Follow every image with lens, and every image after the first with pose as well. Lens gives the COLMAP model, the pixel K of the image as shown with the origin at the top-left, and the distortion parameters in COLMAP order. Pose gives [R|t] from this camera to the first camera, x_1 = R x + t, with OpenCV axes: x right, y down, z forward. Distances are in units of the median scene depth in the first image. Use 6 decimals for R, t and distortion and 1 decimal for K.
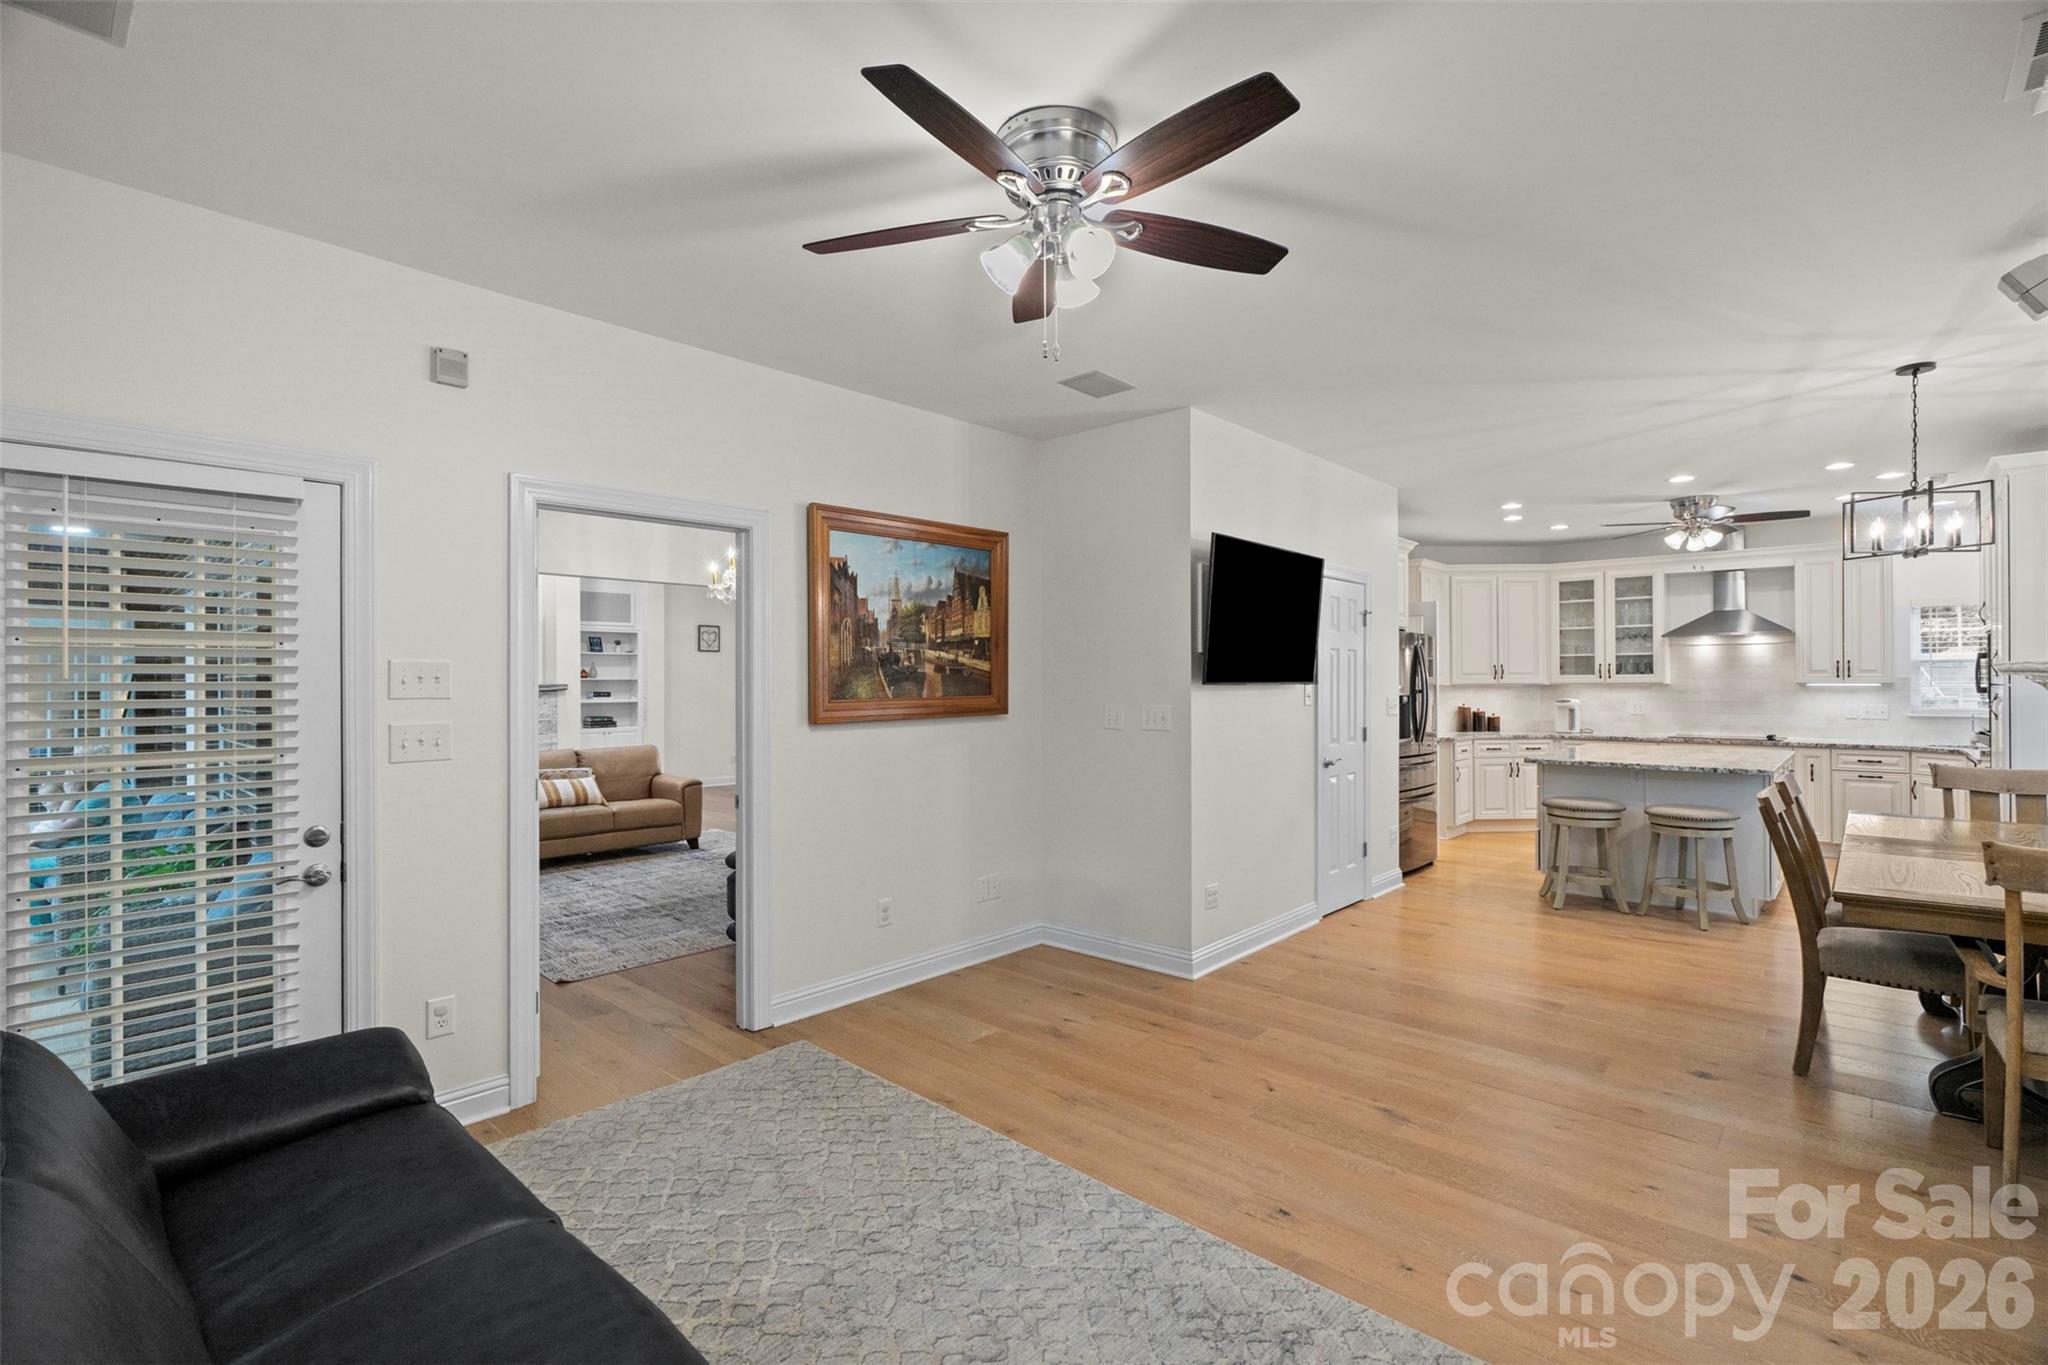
lens RADIAL K [[935.4, 0, 1028.4], [0, 935.4, 684.0], [0, 0, 1]] dist [0.001597, 0.001034]
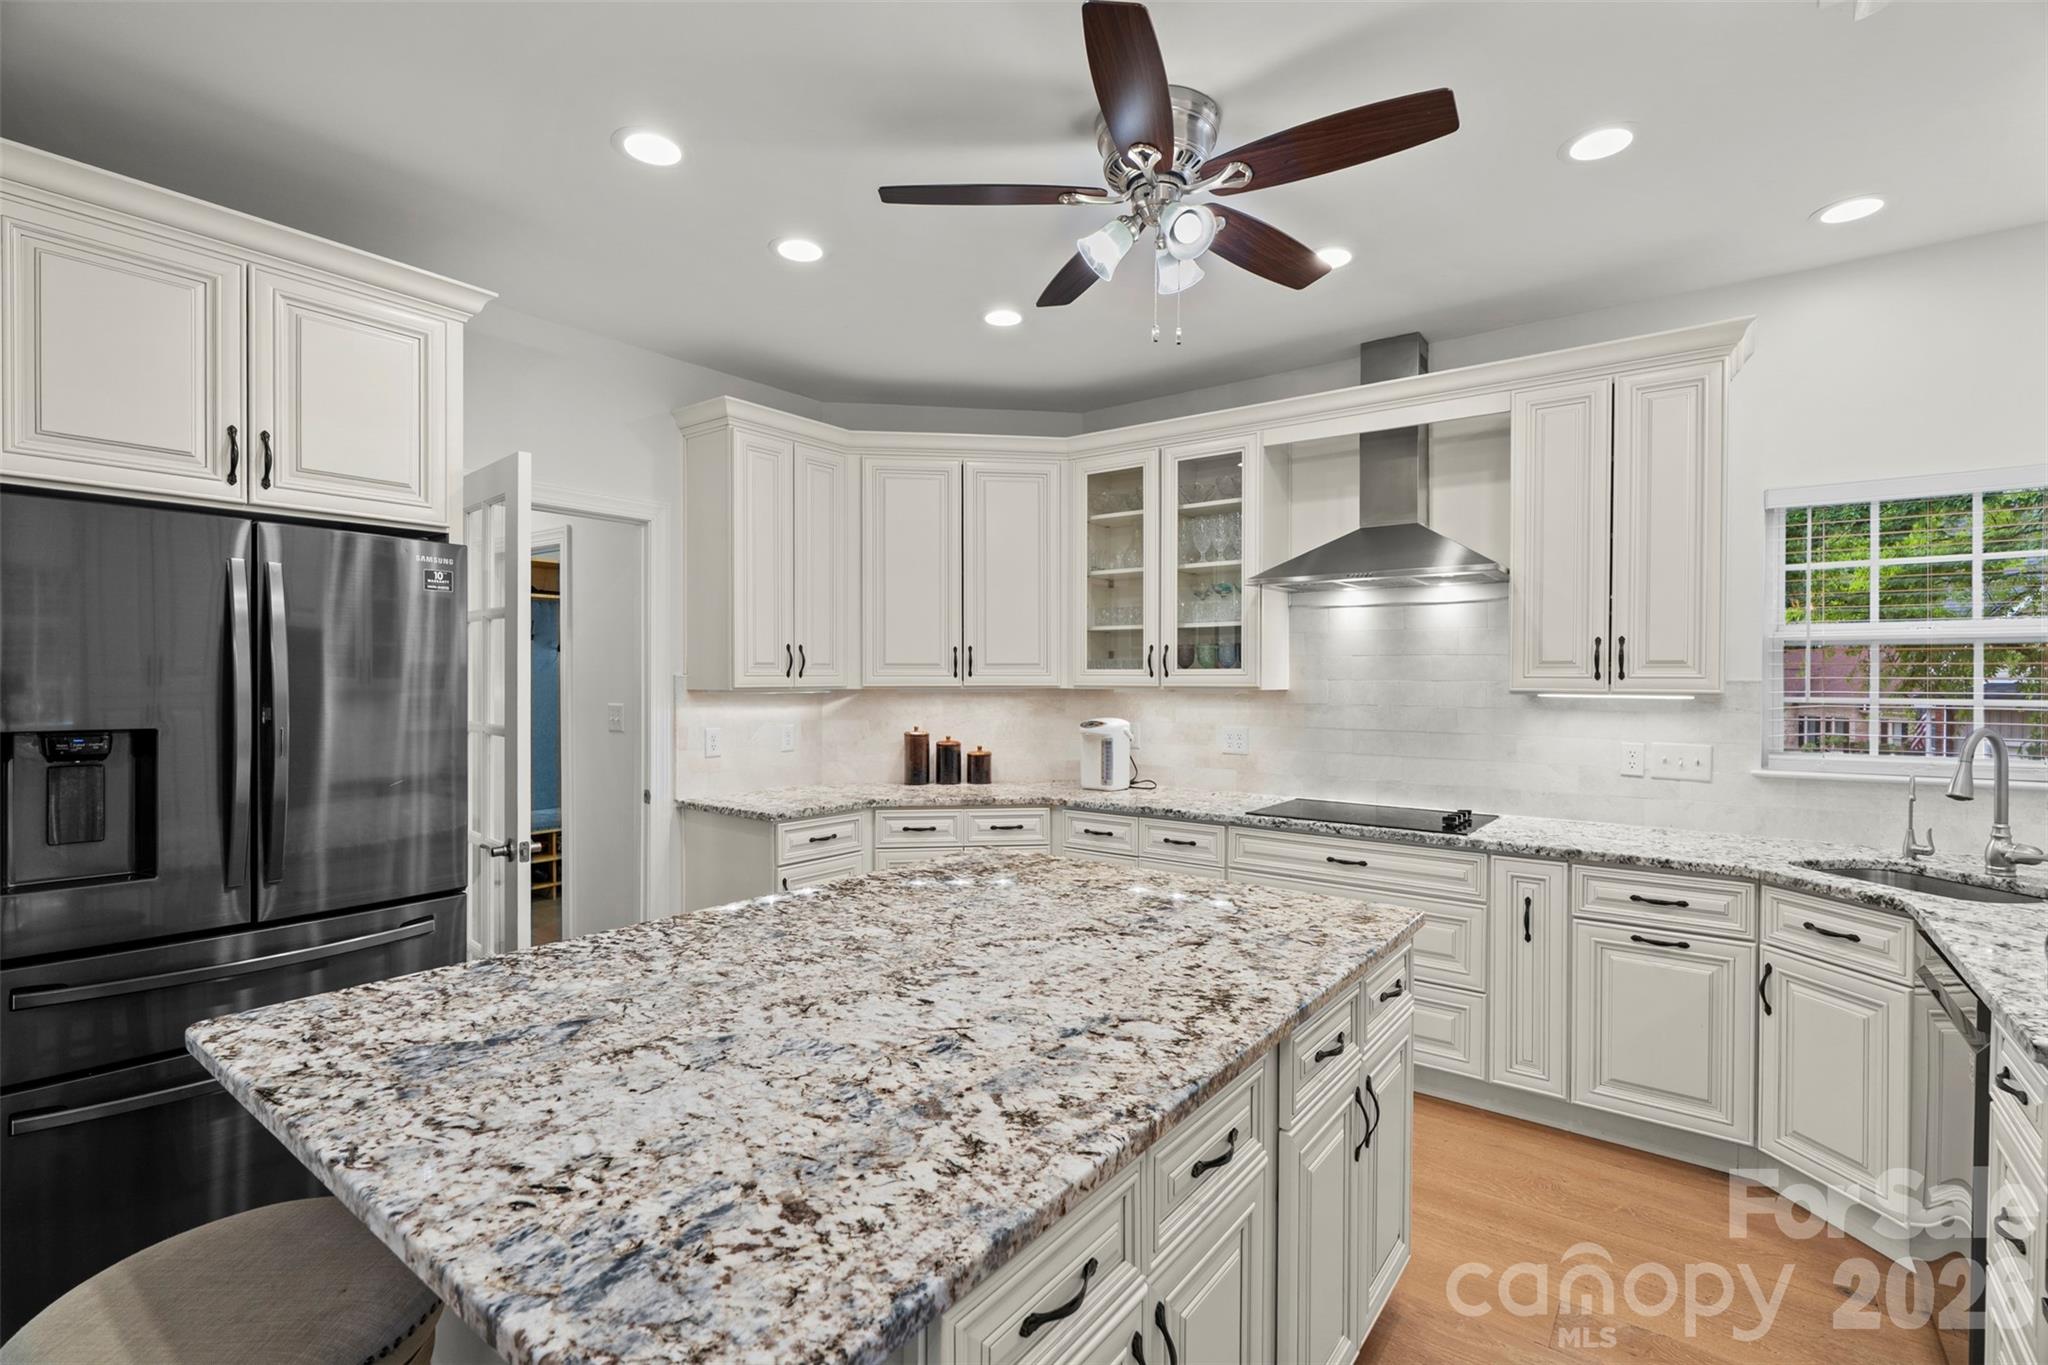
lens RADIAL K [[935.4, 0, 1028.4], [0, 935.4, 684.0], [0, 0, 1]] dist [0.001597, 0.001034]
pose [[0.995481, 0.007433, 0.094666, 0.522722], [-0.007937, 0.999956, 0.004952, -0.004324], [-0.094625, -0.005681, 0.995497, 0.557617]]
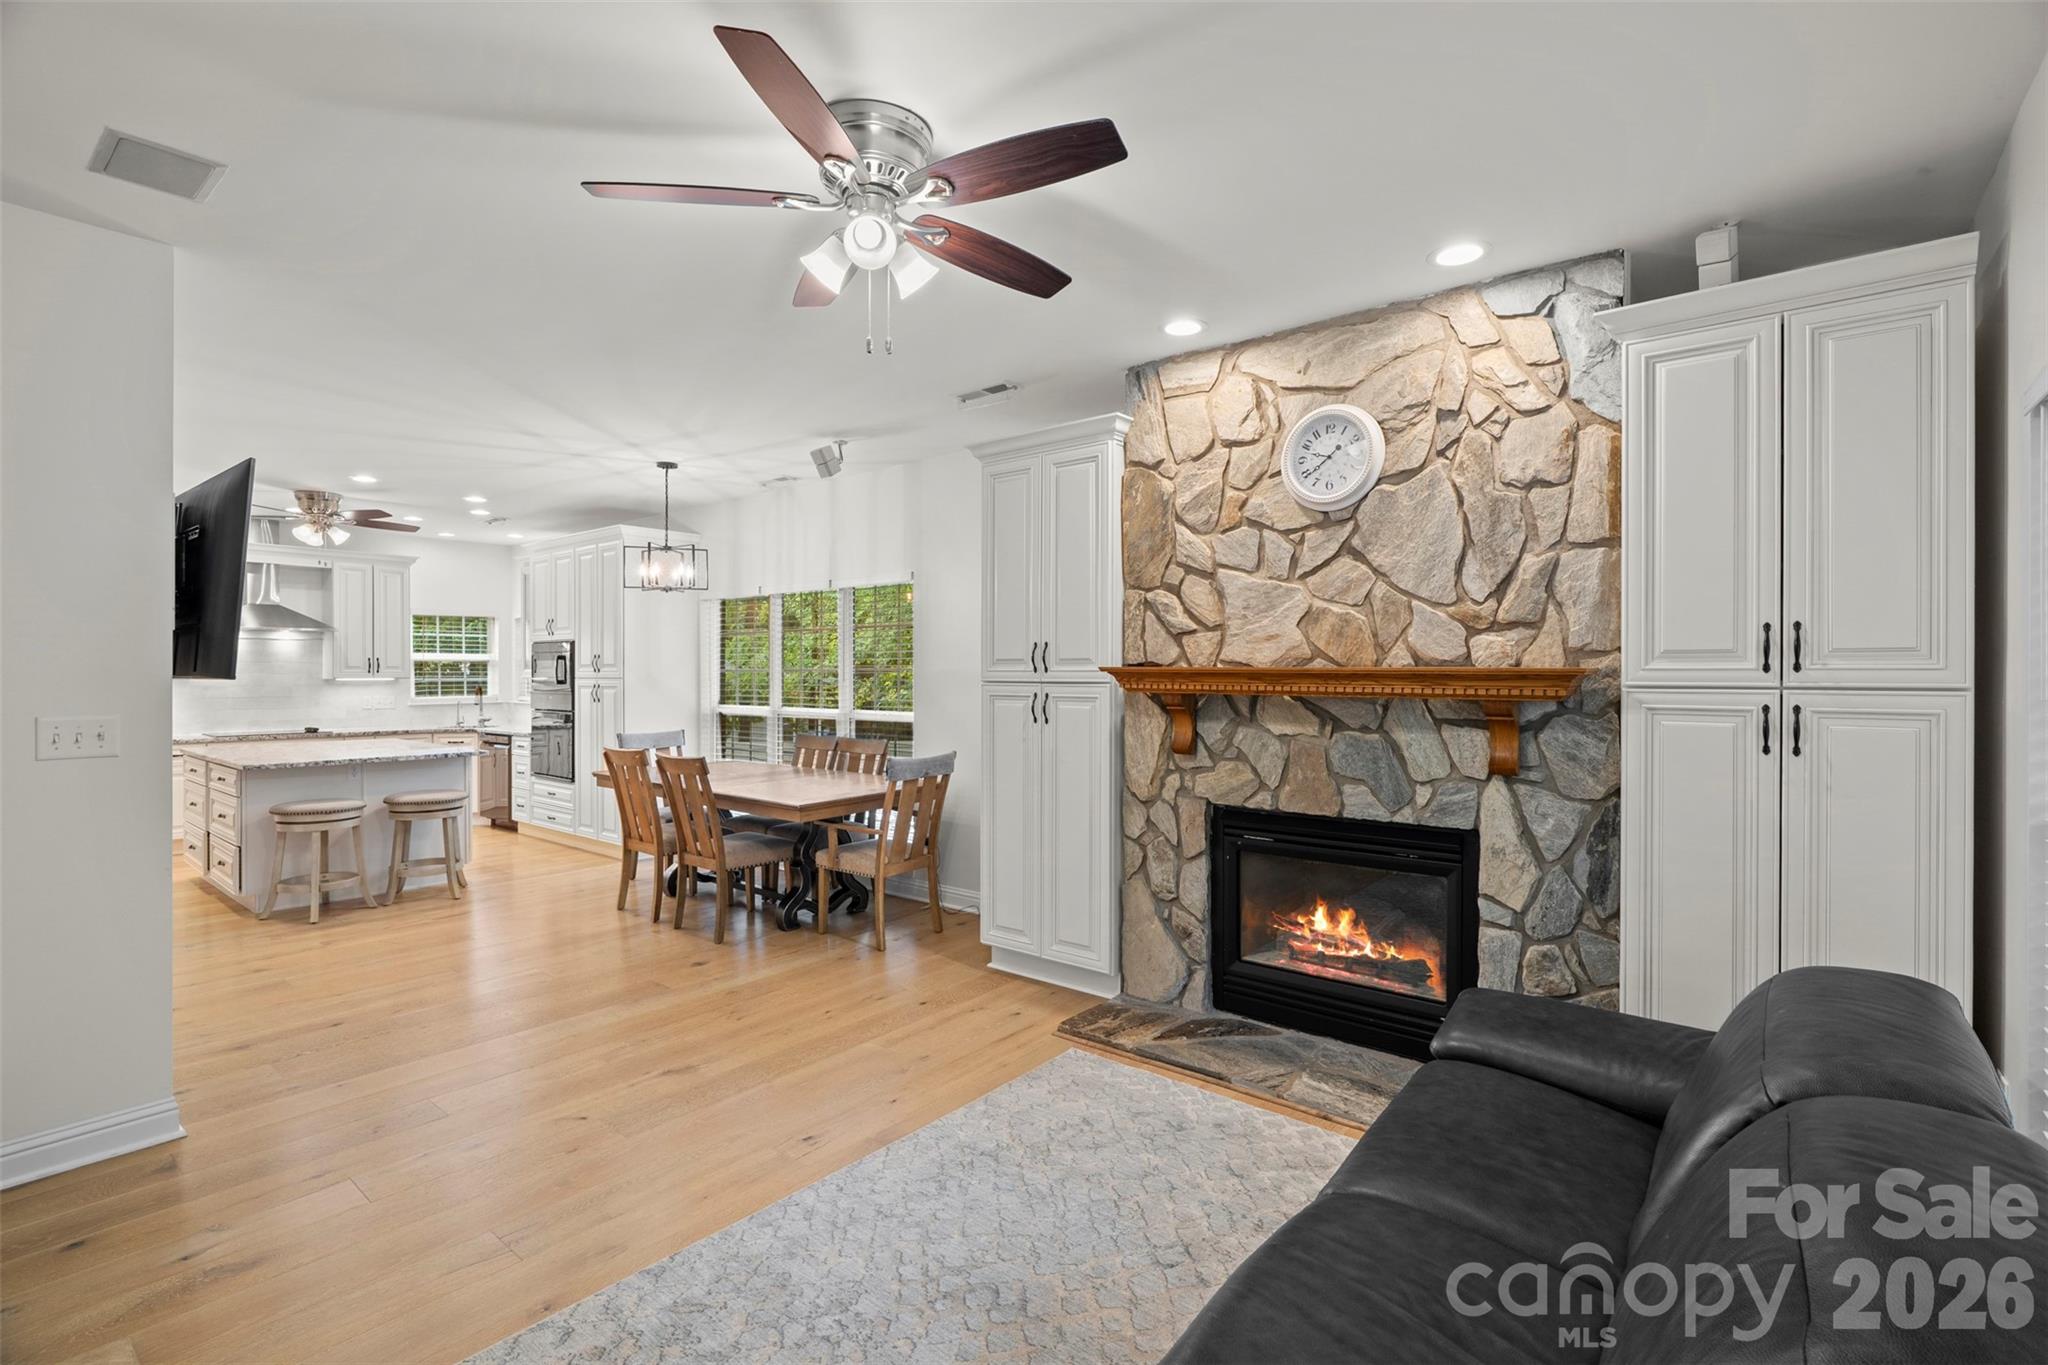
lens RADIAL K [[926.9, 0, 1027.5], [0, 926.9, 679.8], [0, 0, 1]] dist [0.001646, 0.000877]
pose [[-0.050102, -0.003625, 0.998738, -0.263429], [0.003978, 0.999985, 0.003829, 0.000431], [-0.998736, 0.004165, -0.050086, 0.238793]]
